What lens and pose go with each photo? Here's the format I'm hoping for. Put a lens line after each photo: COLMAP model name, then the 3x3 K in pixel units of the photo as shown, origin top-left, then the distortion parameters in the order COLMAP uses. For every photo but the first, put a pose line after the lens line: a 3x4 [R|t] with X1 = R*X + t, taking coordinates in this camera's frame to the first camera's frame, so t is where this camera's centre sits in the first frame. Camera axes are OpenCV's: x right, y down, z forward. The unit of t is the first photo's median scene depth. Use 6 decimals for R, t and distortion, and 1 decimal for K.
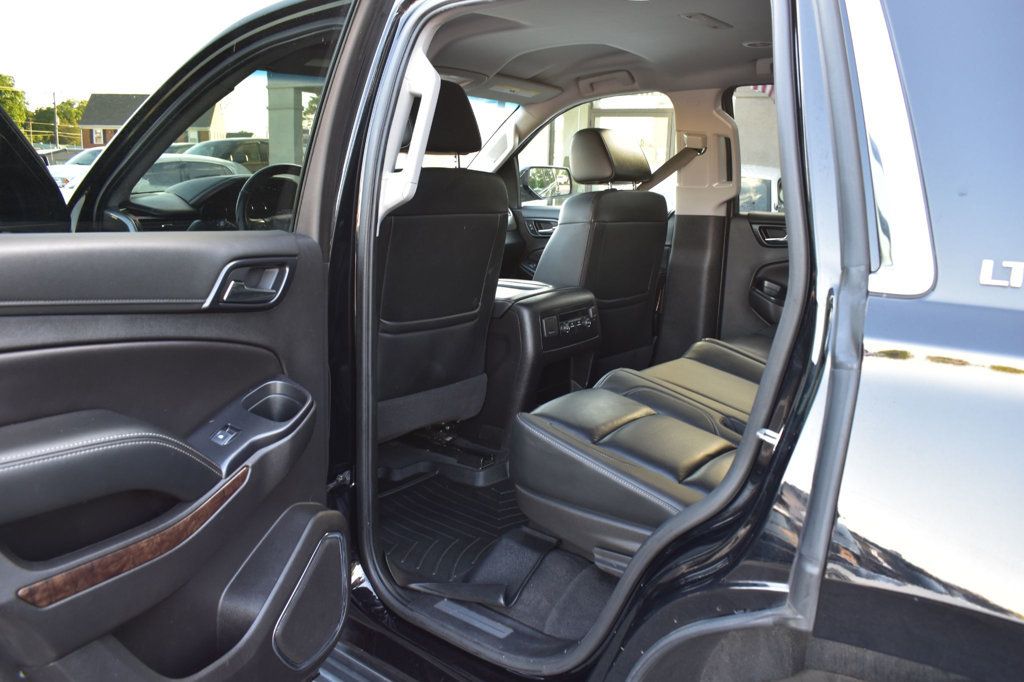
lens RADIAL K [[805.5, 0, 512.0], [0, 805.5, 341.0], [0, 0, 1]] dist [-0.093644, -0.004215]
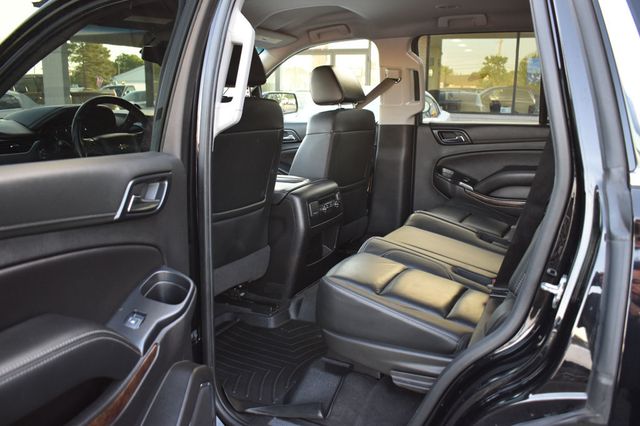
lens RADIAL K [[550.3, 0, 320.0], [0, 550.3, 213.0], [0, 0, 1]] dist [-0.089289, 0.002998]
pose [[0.981409, -0.055636, 0.183686, -0.119837], [0.054044, 0.998445, 0.013666, -0.023588], [-0.184161, -0.003485, 0.982890, 0.061956]]
